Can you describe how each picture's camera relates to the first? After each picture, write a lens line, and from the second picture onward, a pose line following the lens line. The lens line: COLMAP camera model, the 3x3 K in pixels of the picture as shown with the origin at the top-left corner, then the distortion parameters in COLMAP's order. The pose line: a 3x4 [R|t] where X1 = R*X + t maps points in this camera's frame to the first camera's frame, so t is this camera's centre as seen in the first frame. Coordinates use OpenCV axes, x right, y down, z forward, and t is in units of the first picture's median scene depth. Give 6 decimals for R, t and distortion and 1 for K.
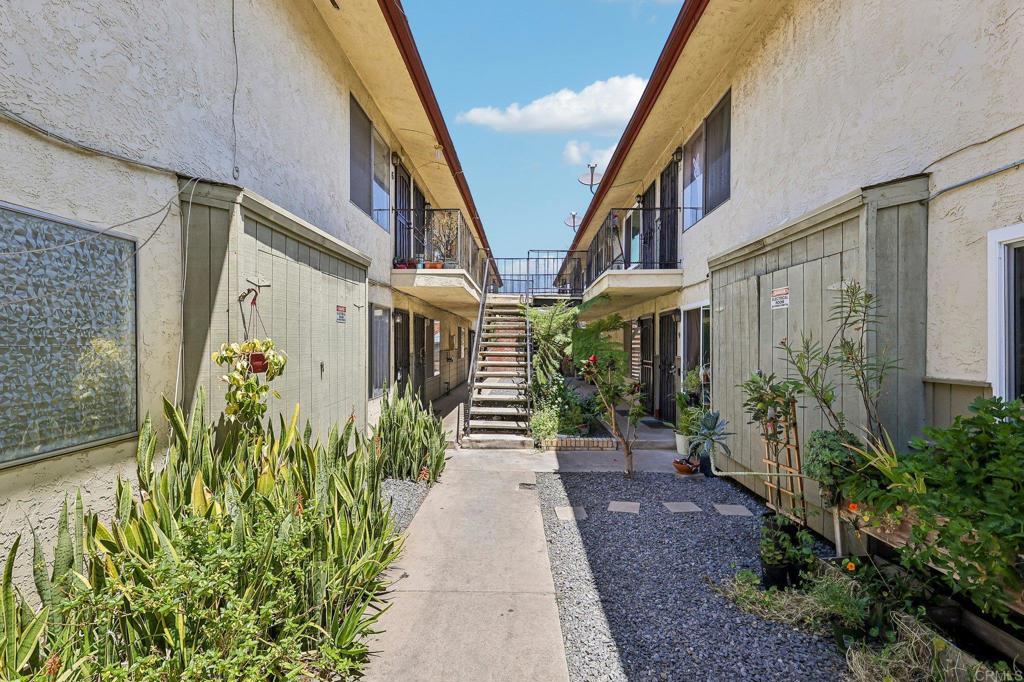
lens RADIAL K [[447.0, 0, 512.0], [0, 447.0, 341.0], [0, 0, 1]] dist [0.000759, -0.000587]
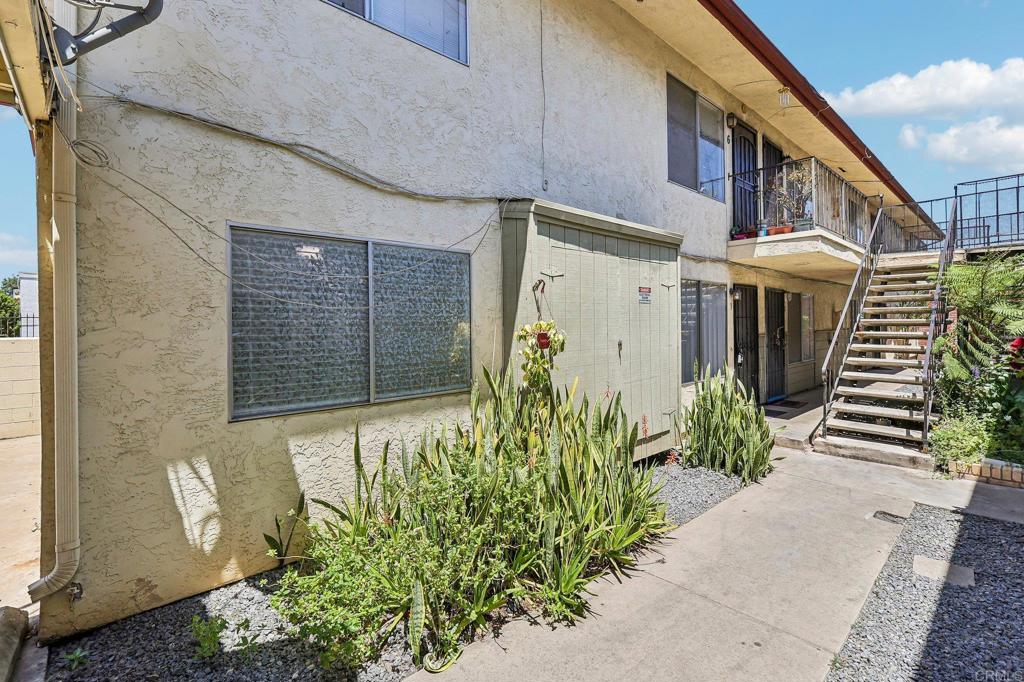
lens RADIAL K [[460.5, 0, 512.4], [0, 460.5, 316.5], [0, 0, 1]] dist [-0.000245, -0.000561]
pose [[0.696077, -0.021112, -0.717657, 0.171612], [0.014867, 0.999777, -0.014991, 0.000790], [0.717813, -0.000234, 0.696235, 0.044517]]
